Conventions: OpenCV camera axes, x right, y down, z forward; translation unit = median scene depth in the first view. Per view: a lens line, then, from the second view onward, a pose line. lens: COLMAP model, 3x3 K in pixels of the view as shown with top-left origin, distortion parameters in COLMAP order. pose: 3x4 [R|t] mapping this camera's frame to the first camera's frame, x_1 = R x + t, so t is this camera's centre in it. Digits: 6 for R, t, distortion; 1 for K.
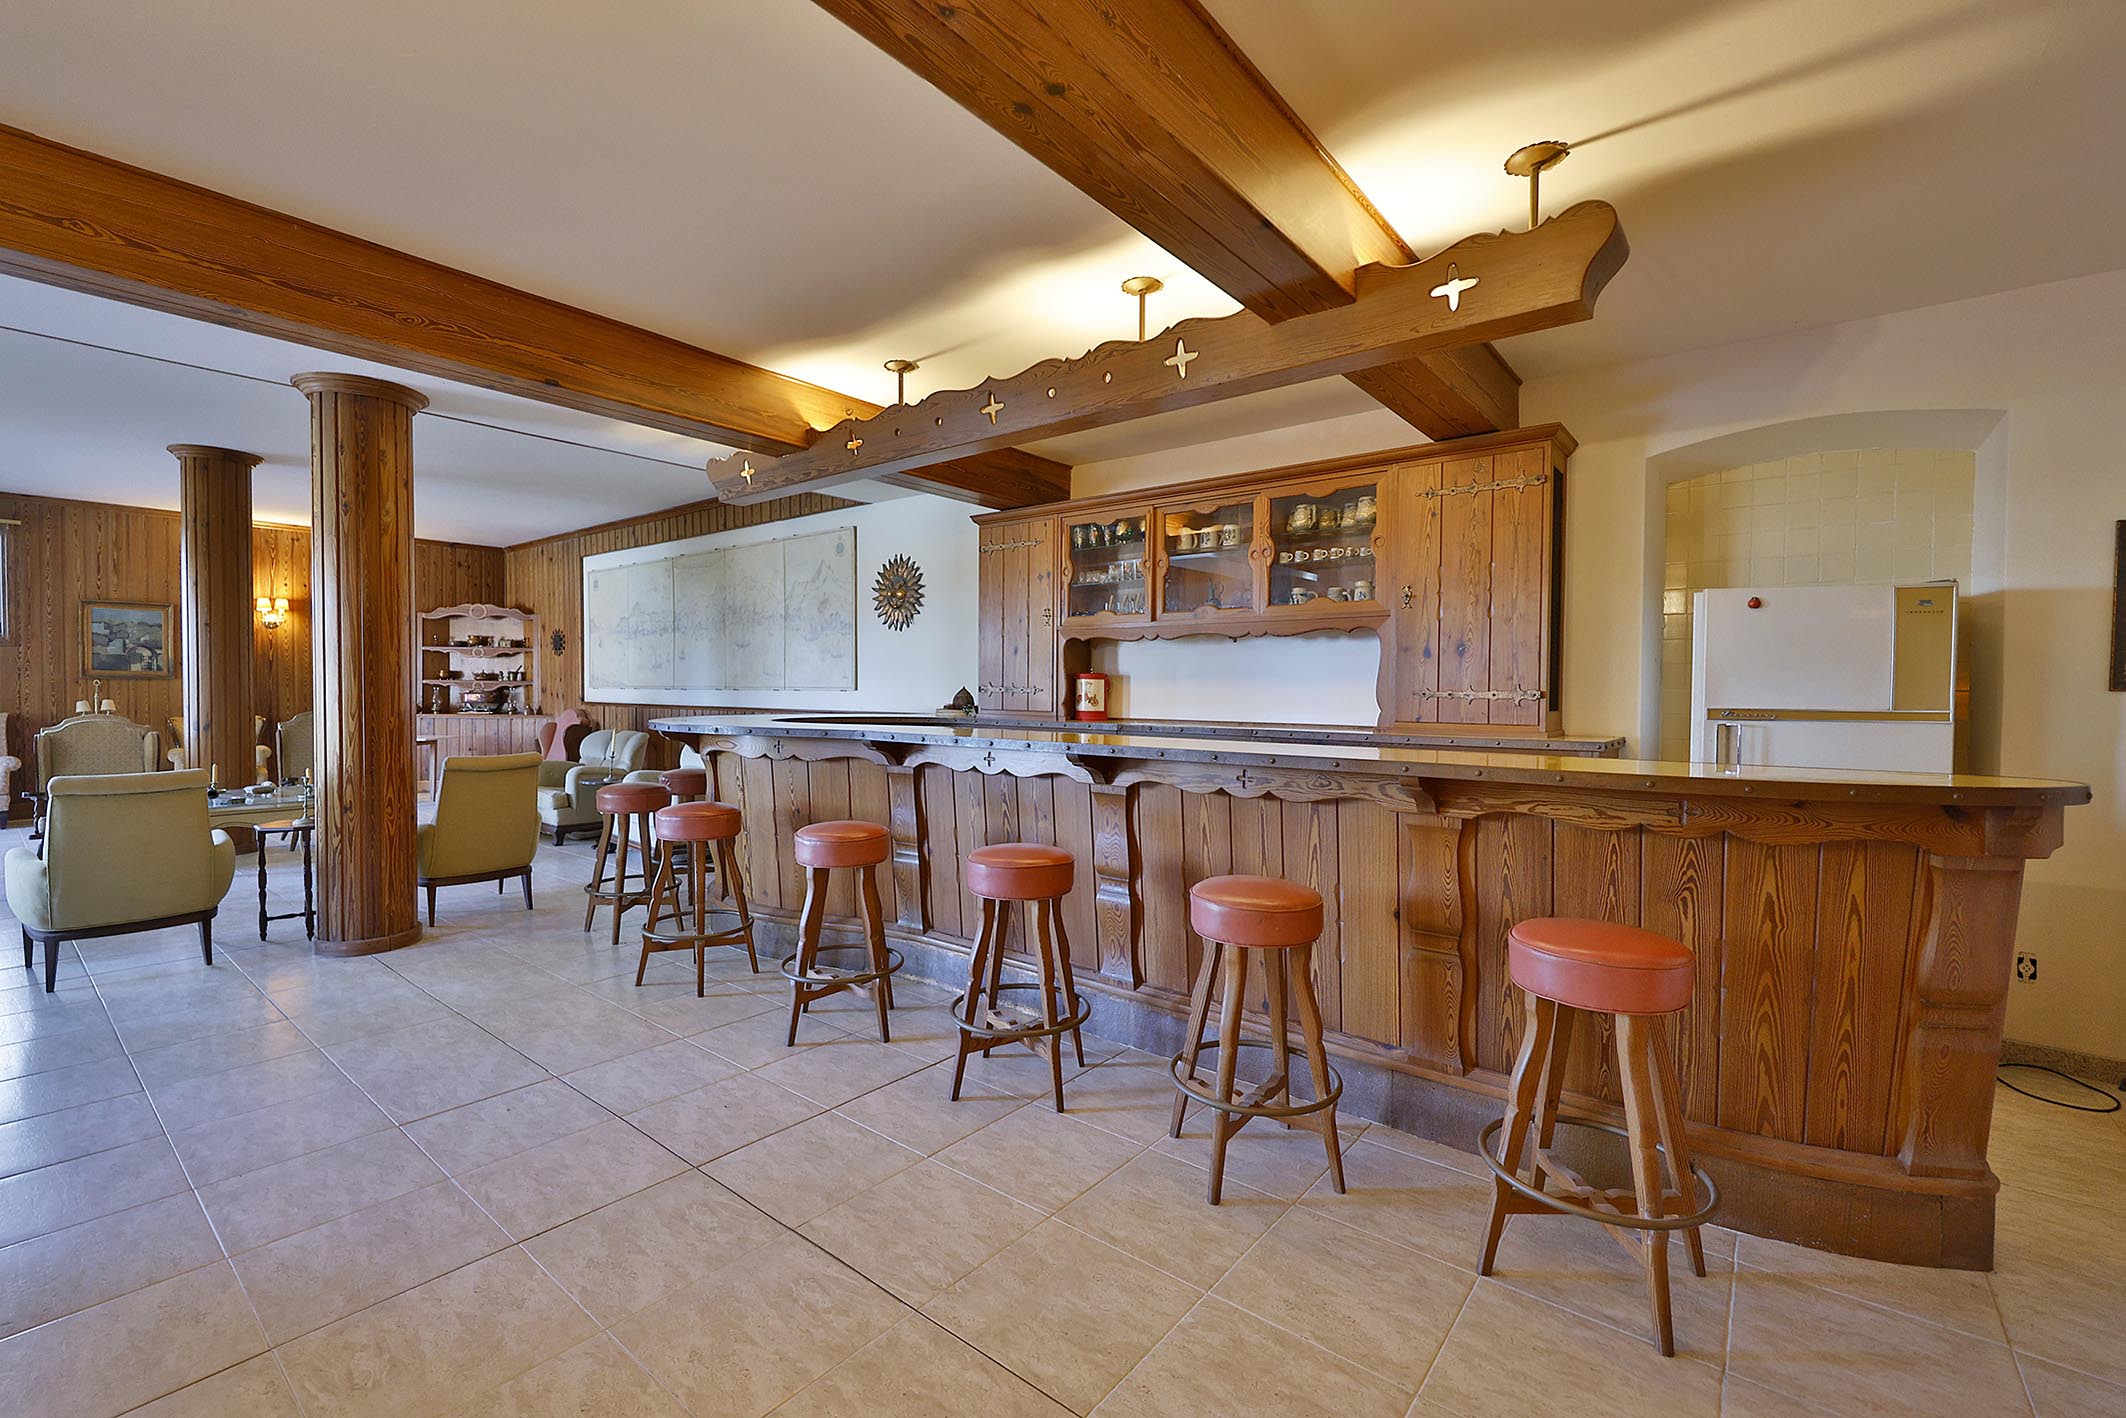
lens RADIAL K [[898.8, 0, 1063.0], [0, 898.8, 709.0], [0, 0, 1]] dist [0.026826, 0.000006]
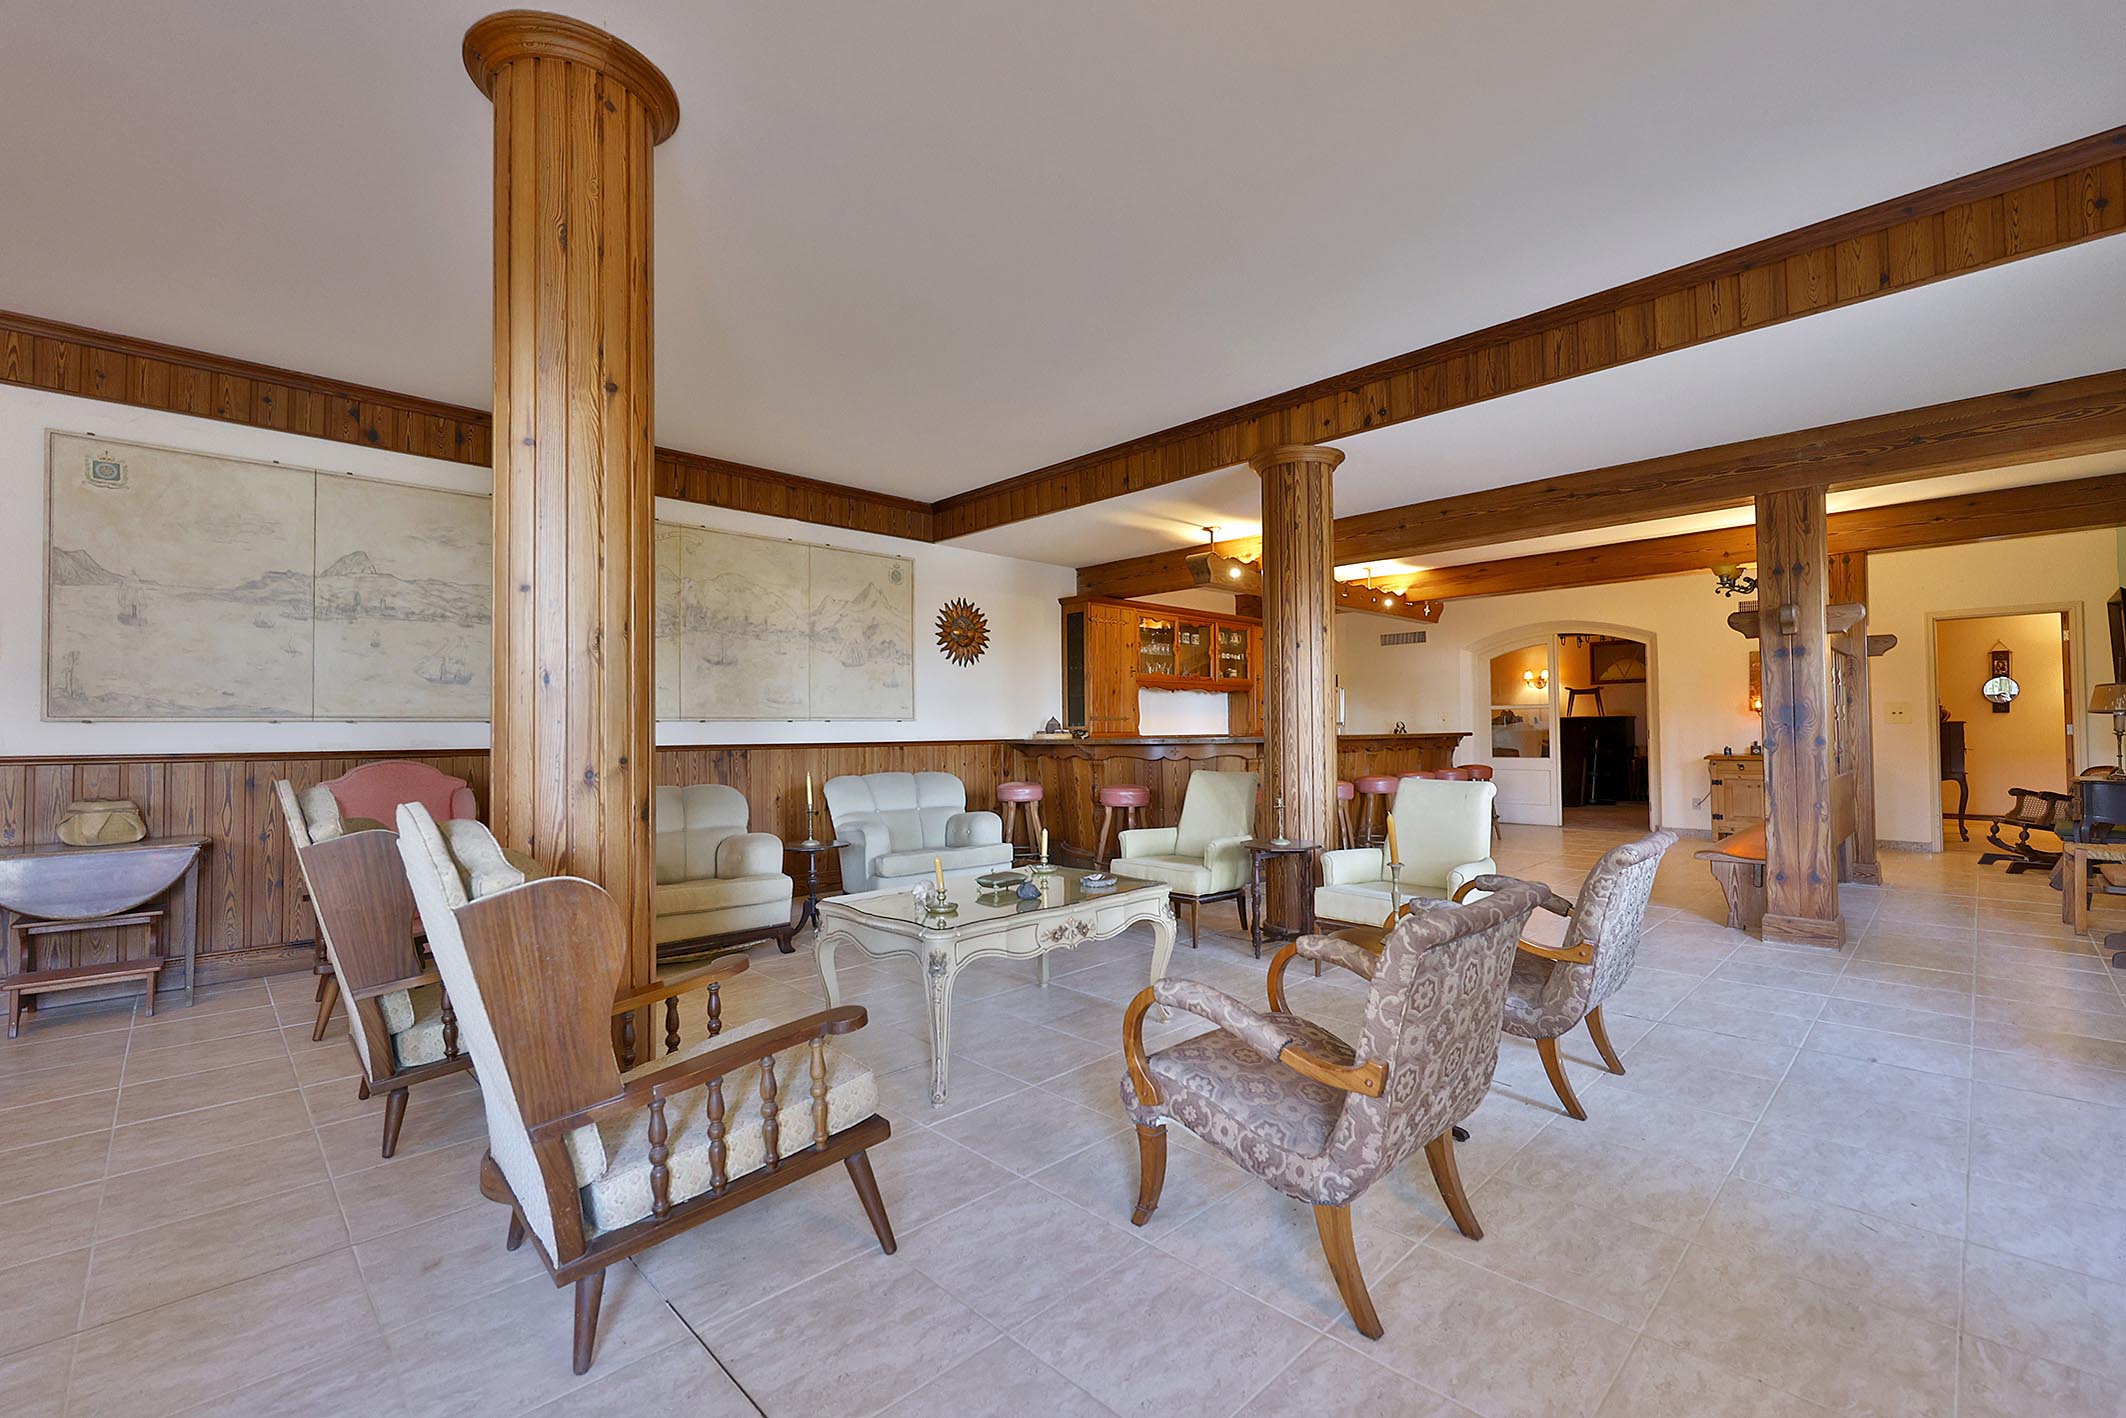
lens RADIAL K [[898.8, 0, 1063.0], [0, 898.8, 709.0], [0, 0, 1]] dist [0.026826, 0.000006]
pose [[0.108894, 0.011745, 0.993984, -1.677674], [0.031224, 0.999396, -0.015230, -0.017807], [-0.993563, 0.032695, 0.108461, 1.000846]]
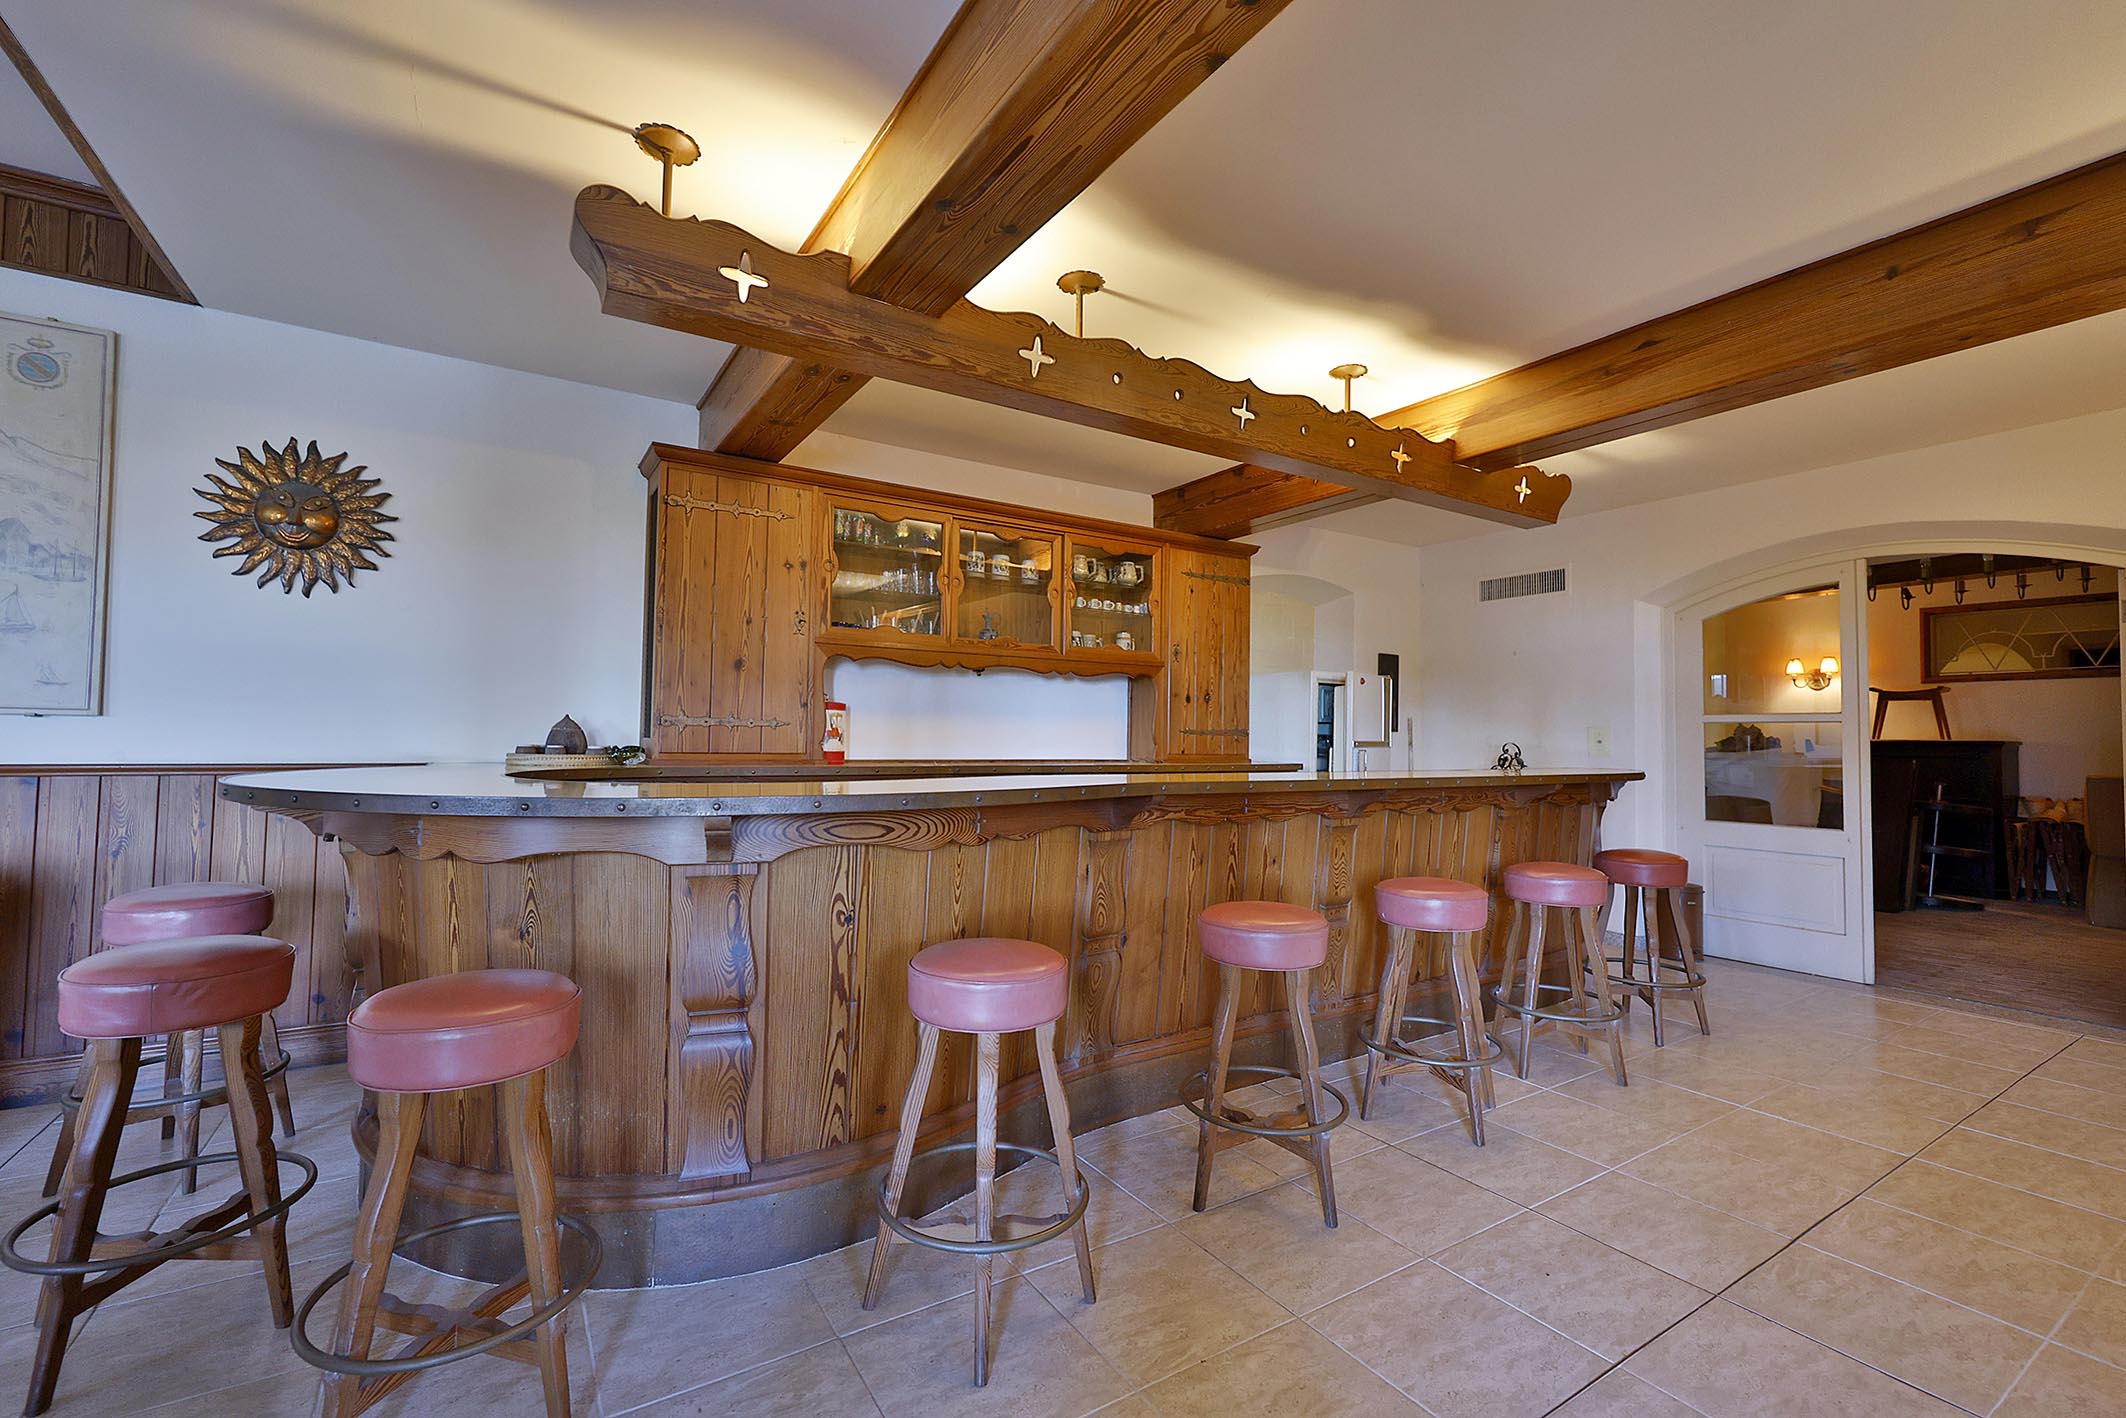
lens RADIAL K [[885.0, 0, 1048.6], [0, 885.0, 697.6], [0, 0, 1]] dist [0.010234, -0.000213]
pose [[0.325025, 0.026699, 0.945328, -0.665128], [0.004834, 0.999541, -0.029892, -0.020247], [-0.945693, 0.014285, 0.324747, 0.611120]]
